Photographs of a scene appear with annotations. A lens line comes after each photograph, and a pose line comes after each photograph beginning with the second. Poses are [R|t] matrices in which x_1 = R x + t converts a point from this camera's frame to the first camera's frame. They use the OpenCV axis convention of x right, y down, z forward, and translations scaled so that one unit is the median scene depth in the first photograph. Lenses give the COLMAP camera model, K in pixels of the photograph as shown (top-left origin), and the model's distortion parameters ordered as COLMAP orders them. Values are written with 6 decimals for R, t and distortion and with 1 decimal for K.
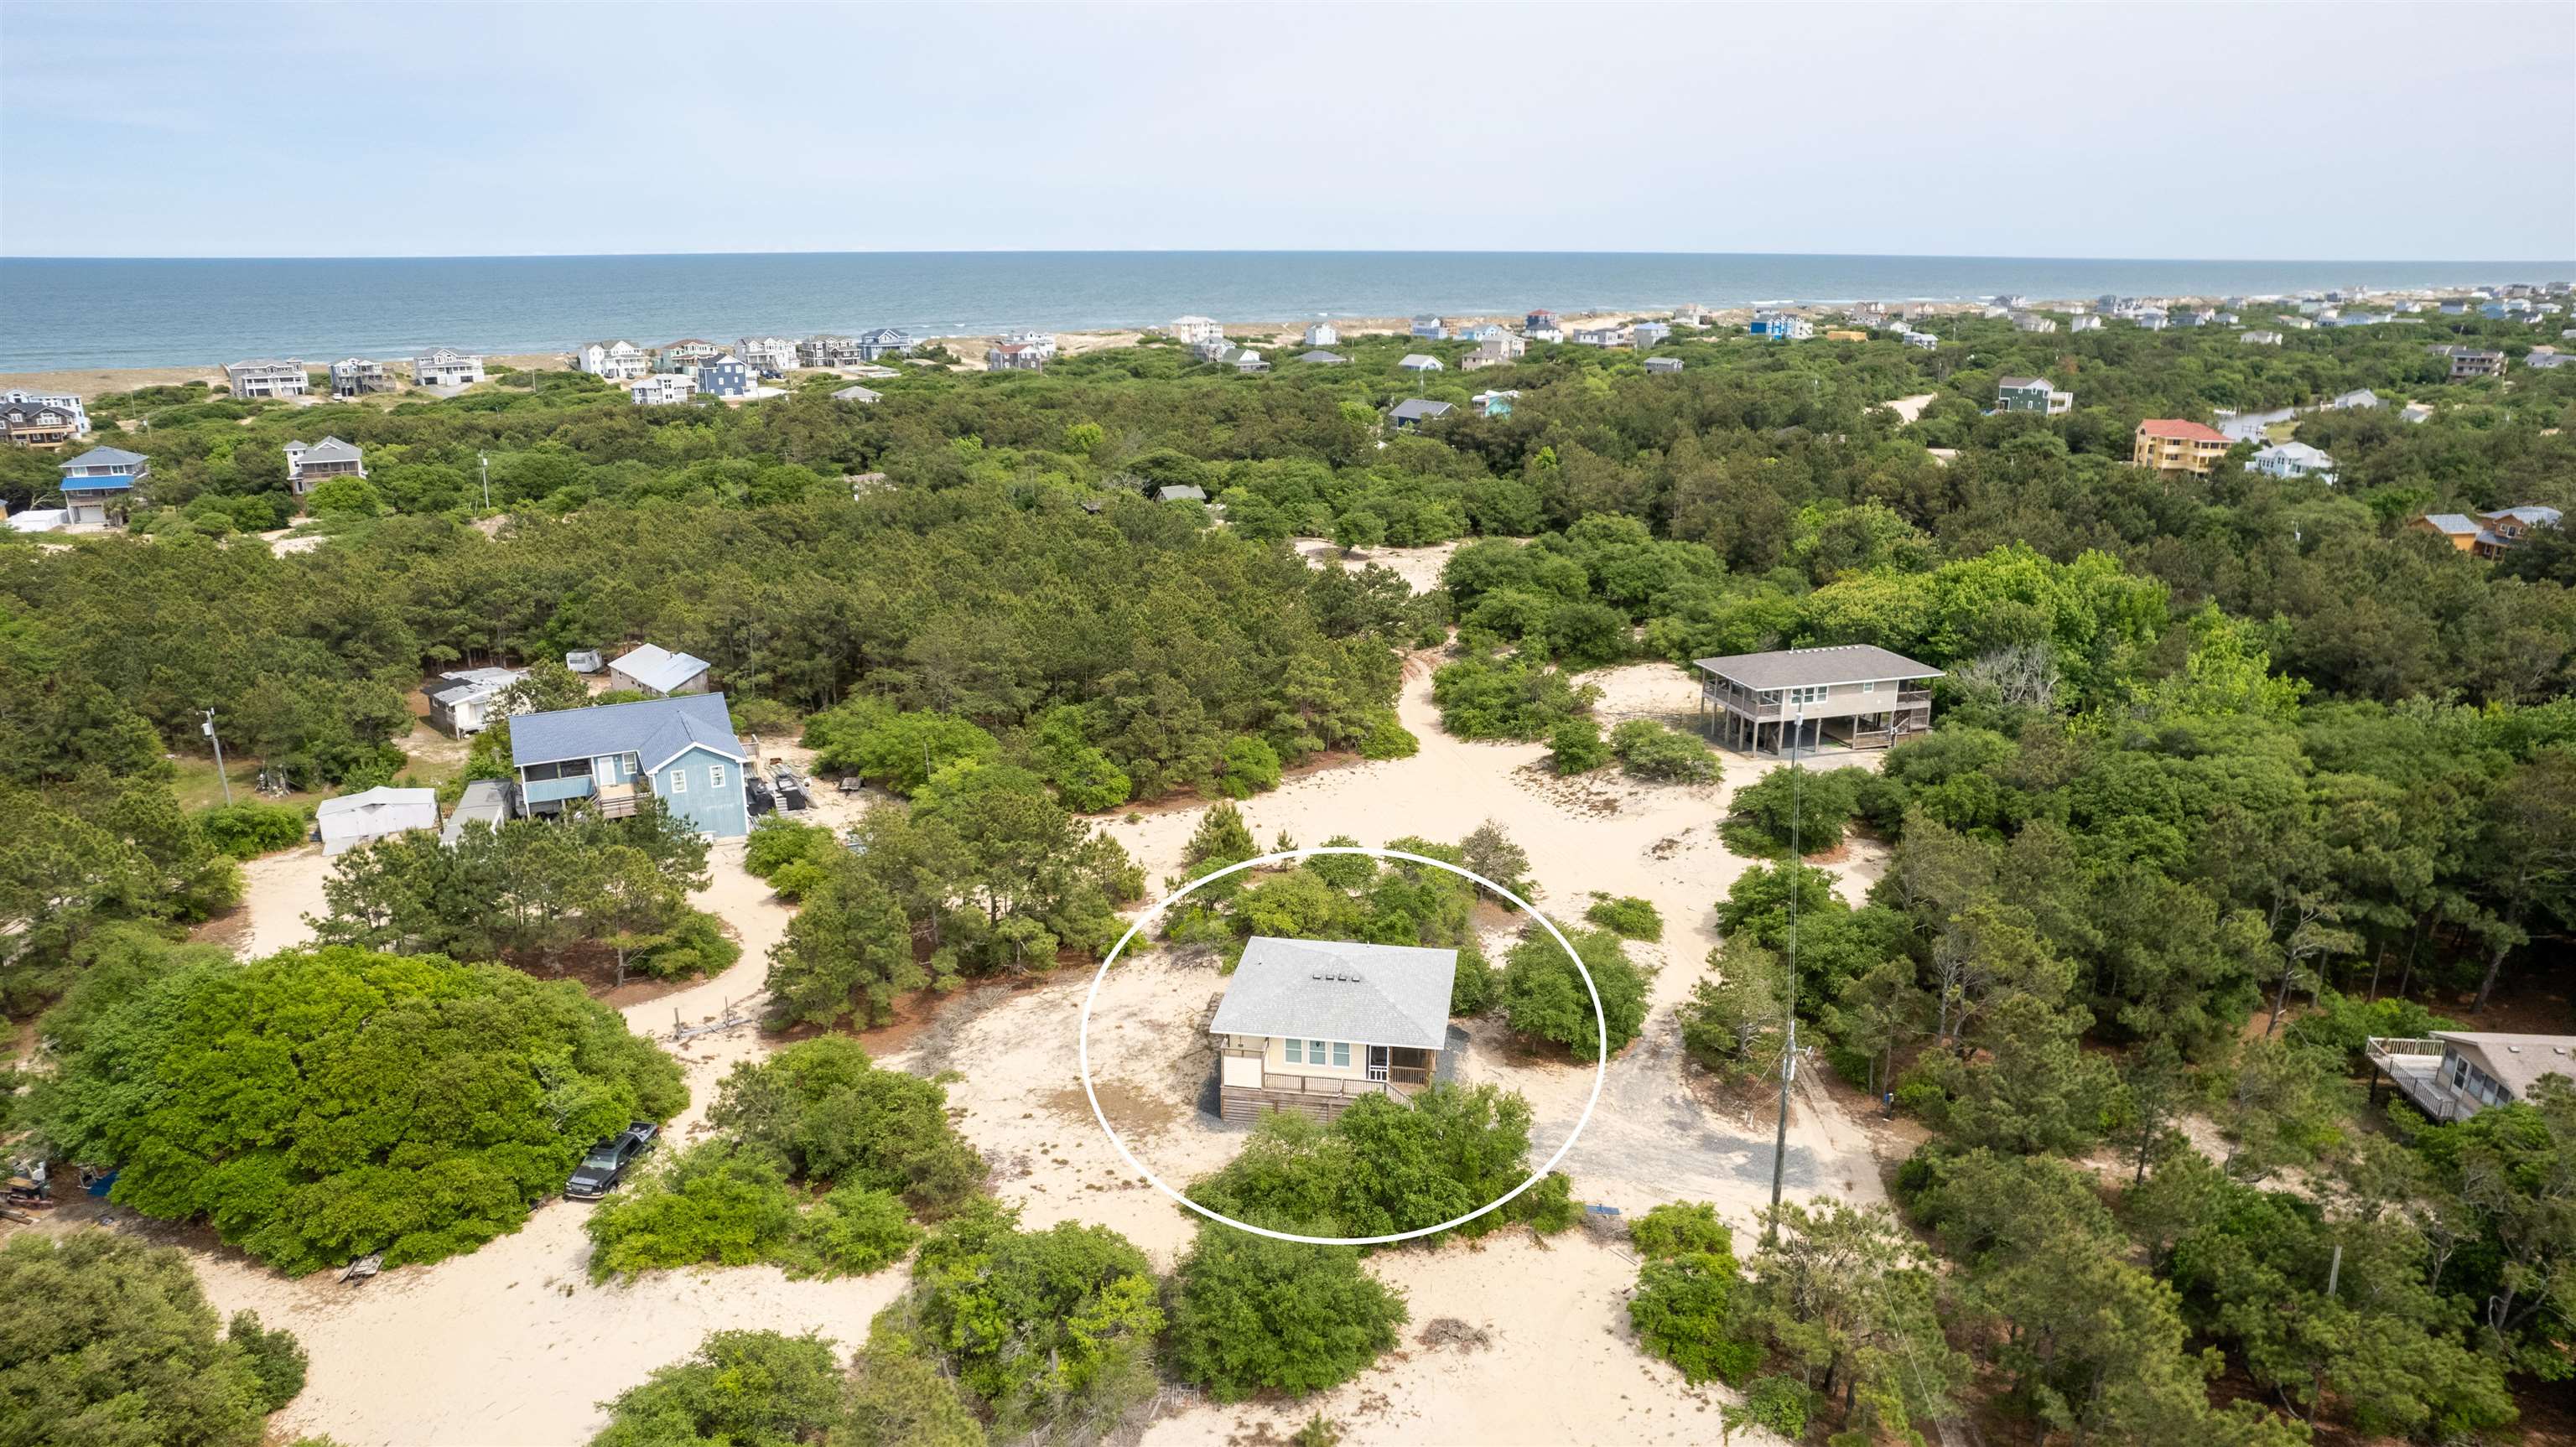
lens RADIAL K [[1663.4, 0, 1278.1], [0, 1663.4, 737.7], [0, 0, 1]] dist [-0.074315, 0.064749]
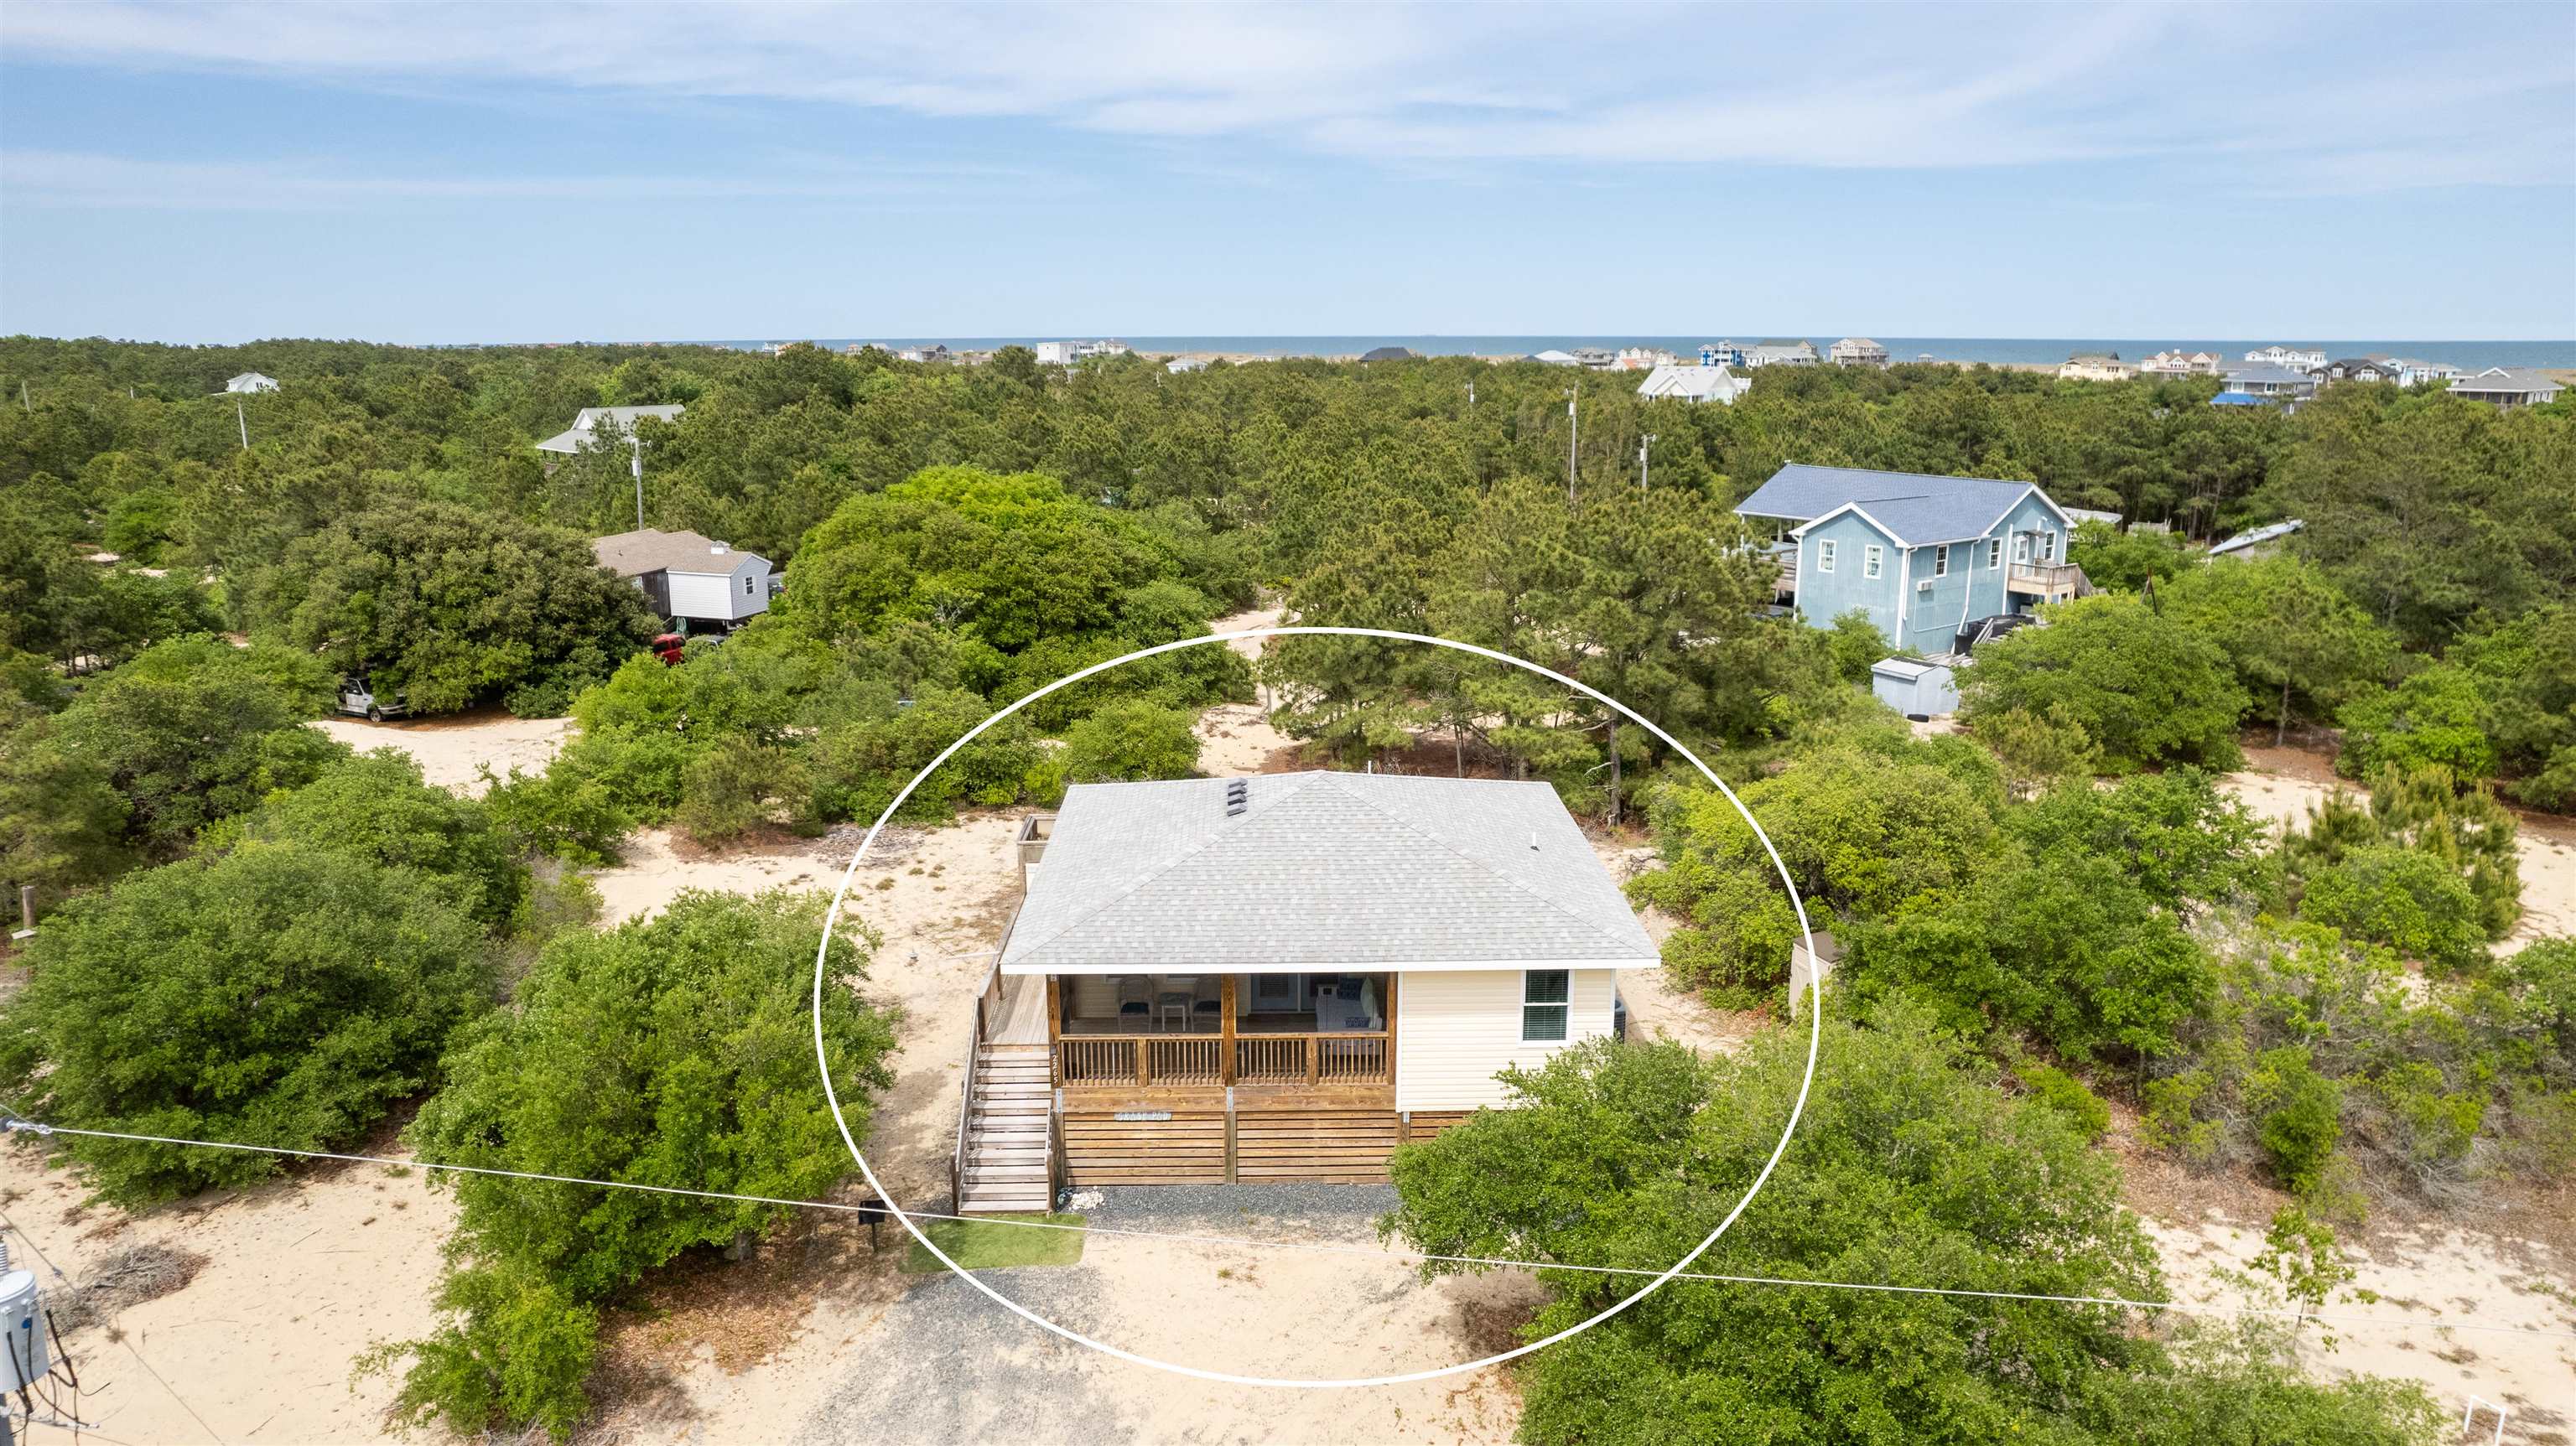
lens RADIAL K [[1663.3, 0, 1298.3], [0, 1663.3, 738.4], [0, 0, 1]] dist [-0.074315, 0.064749]
pose [[0.178462, 0.231318, -0.956370, 0.251320], [-0.279588, 0.943830, 0.176113, 0.033791], [0.943388, 0.235960, 0.233112, 0.549210]]
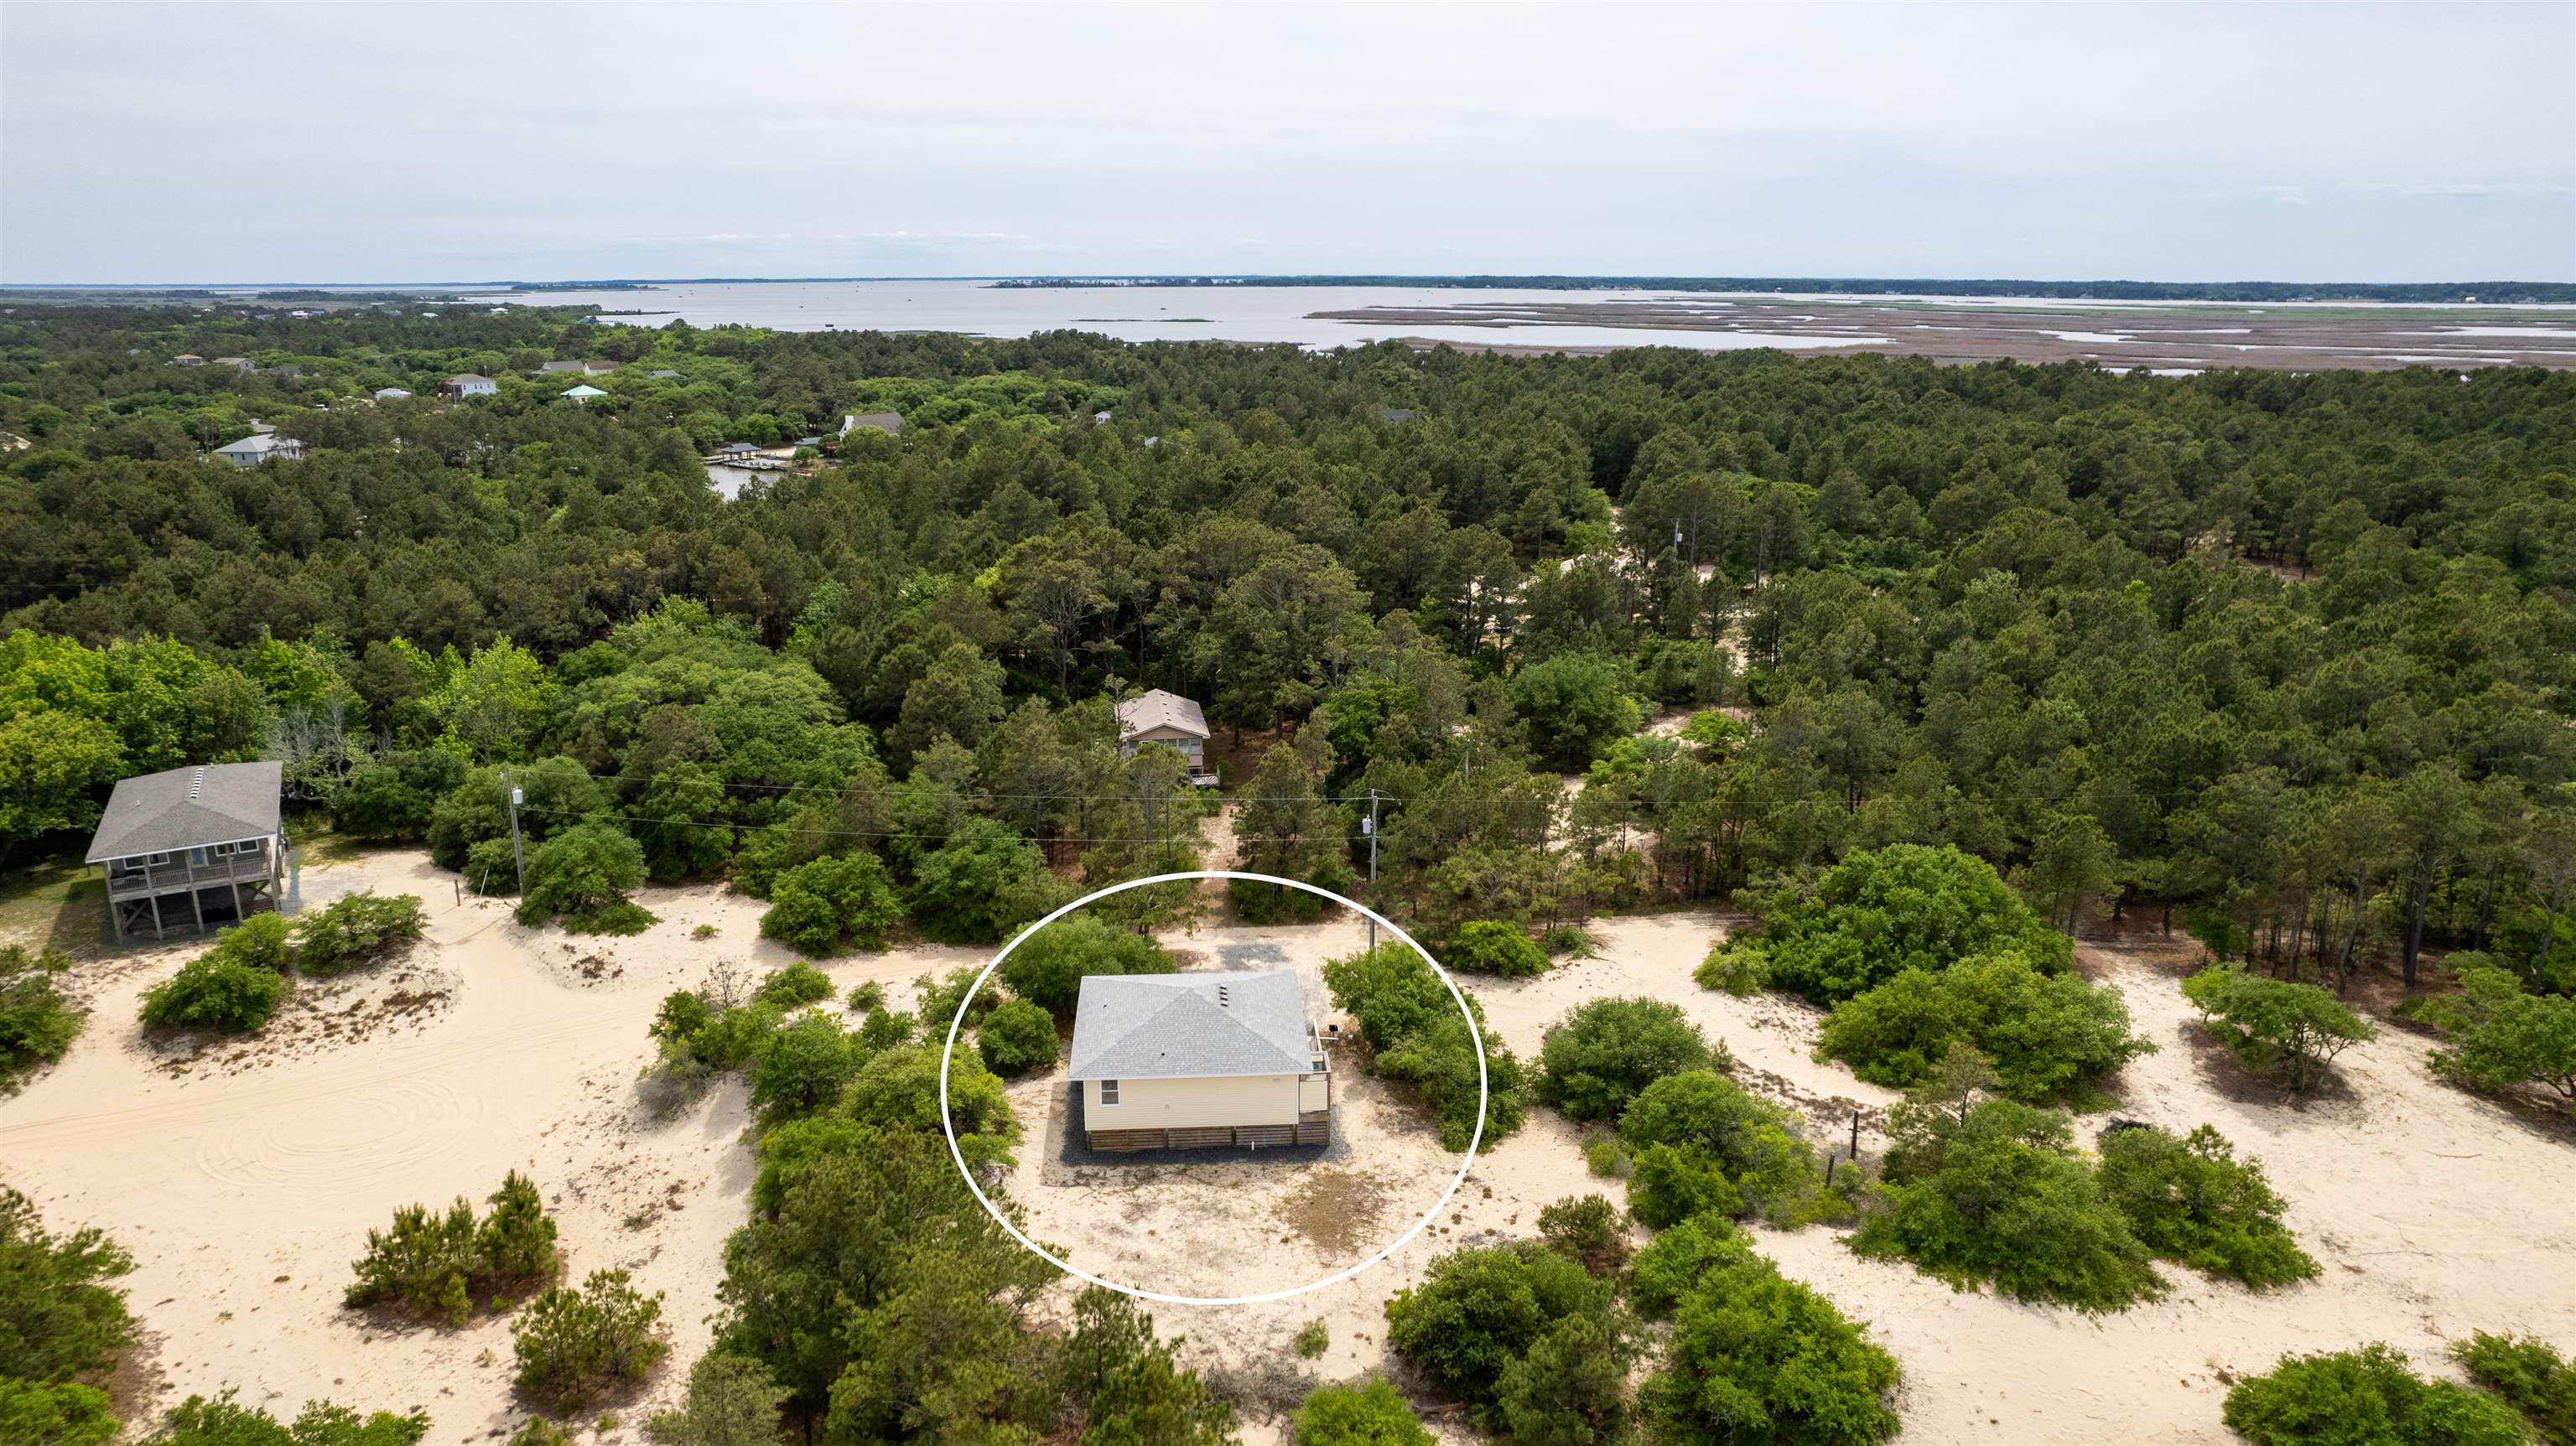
lens RADIAL K [[1663.3, 0, 1290.8], [0, 1663.3, 729.4], [0, 0, 1]] dist [-0.074315, 0.064749]
pose [[-0.225846, -0.261256, 0.938477, -0.514113], [0.280124, 0.905262, 0.319422, -0.180978], [-0.933019, 0.335030, -0.131266, 0.622612]]
